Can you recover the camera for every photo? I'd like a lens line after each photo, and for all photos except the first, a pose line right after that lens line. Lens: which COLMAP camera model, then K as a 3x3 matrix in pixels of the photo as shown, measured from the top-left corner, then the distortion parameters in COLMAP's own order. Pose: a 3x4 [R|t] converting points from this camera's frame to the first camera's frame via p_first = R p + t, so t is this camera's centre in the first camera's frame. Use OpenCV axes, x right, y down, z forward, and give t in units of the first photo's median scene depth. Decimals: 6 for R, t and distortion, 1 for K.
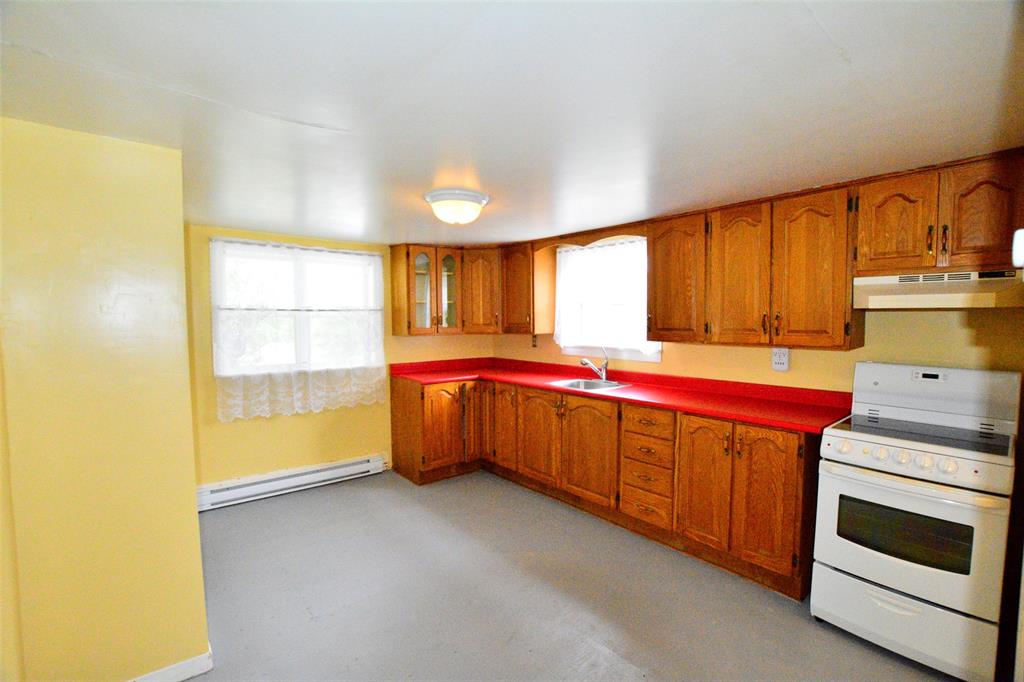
lens RADIAL K [[450.7, 0, 509.0], [0, 450.7, 342.8], [0, 0, 1]] dist [-0.025360, -0.000362]
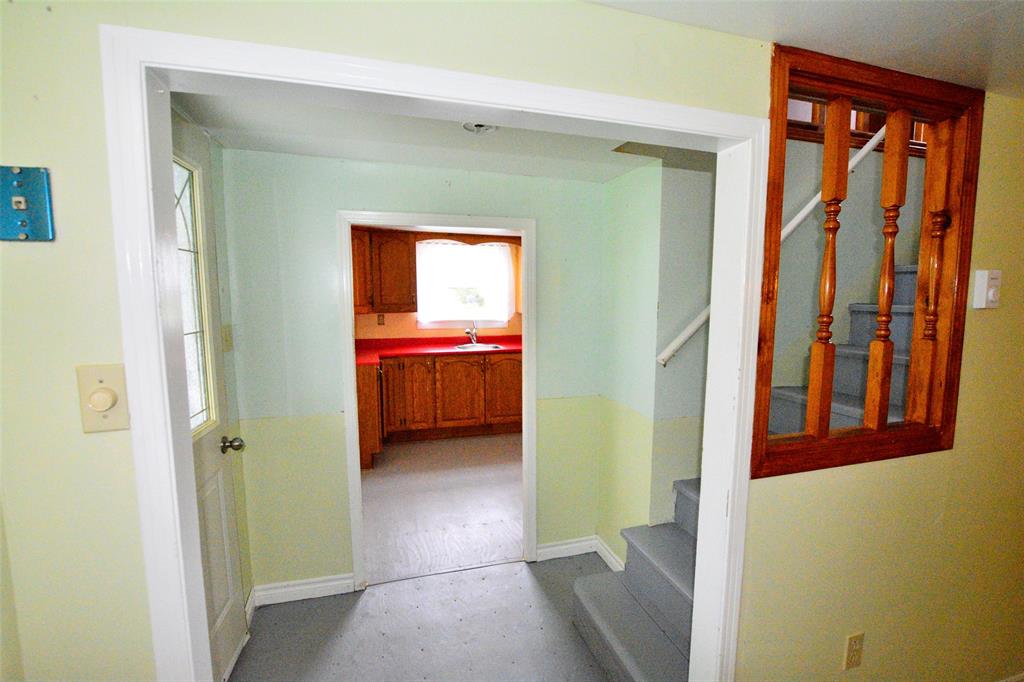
lens RADIAL K [[470.1, 0, 510.2], [0, 470.1, 340.5], [0, 0, 1]] dist [-0.002511, -0.000239]
pose [[0.390576, -0.090019, 0.916159, -1.343600], [0.043909, 0.995896, 0.079135, -0.045200], [-0.919523, 0.009320, 0.392926, 0.421523]]
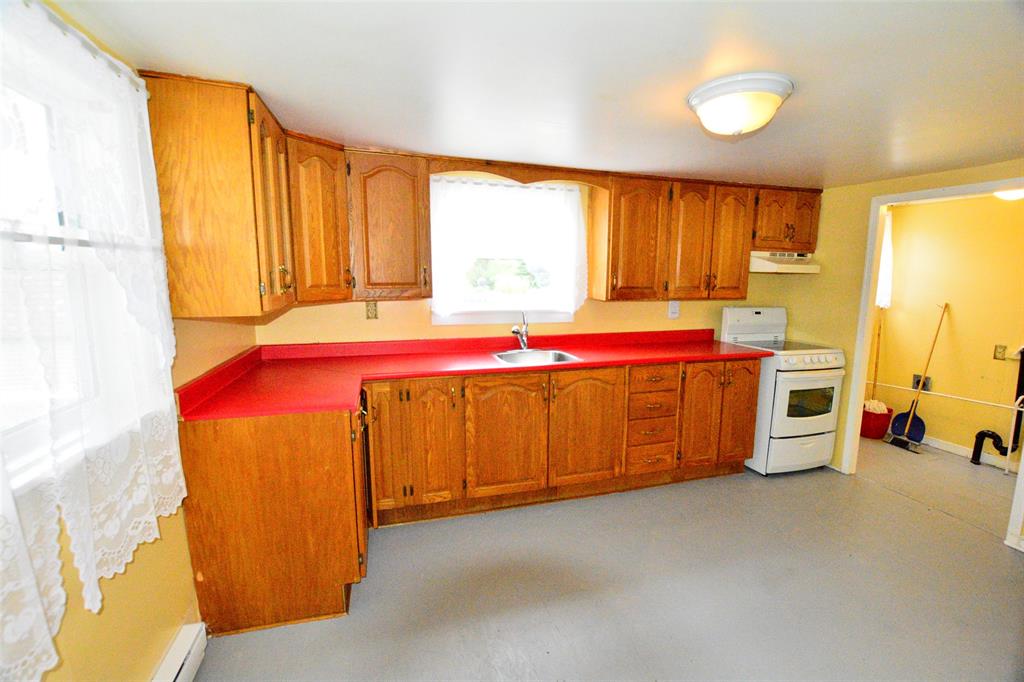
lens RADIAL K [[450.7, 0, 516.6], [0, 450.7, 341.9], [0, 0, 1]] dist [-0.025360, -0.000362]
pose [[0.393049, -0.127735, 0.910602, -0.718280], [0.040669, 0.991750, 0.121563, -0.043948], [-0.918618, -0.010747, 0.395002, 0.855121]]
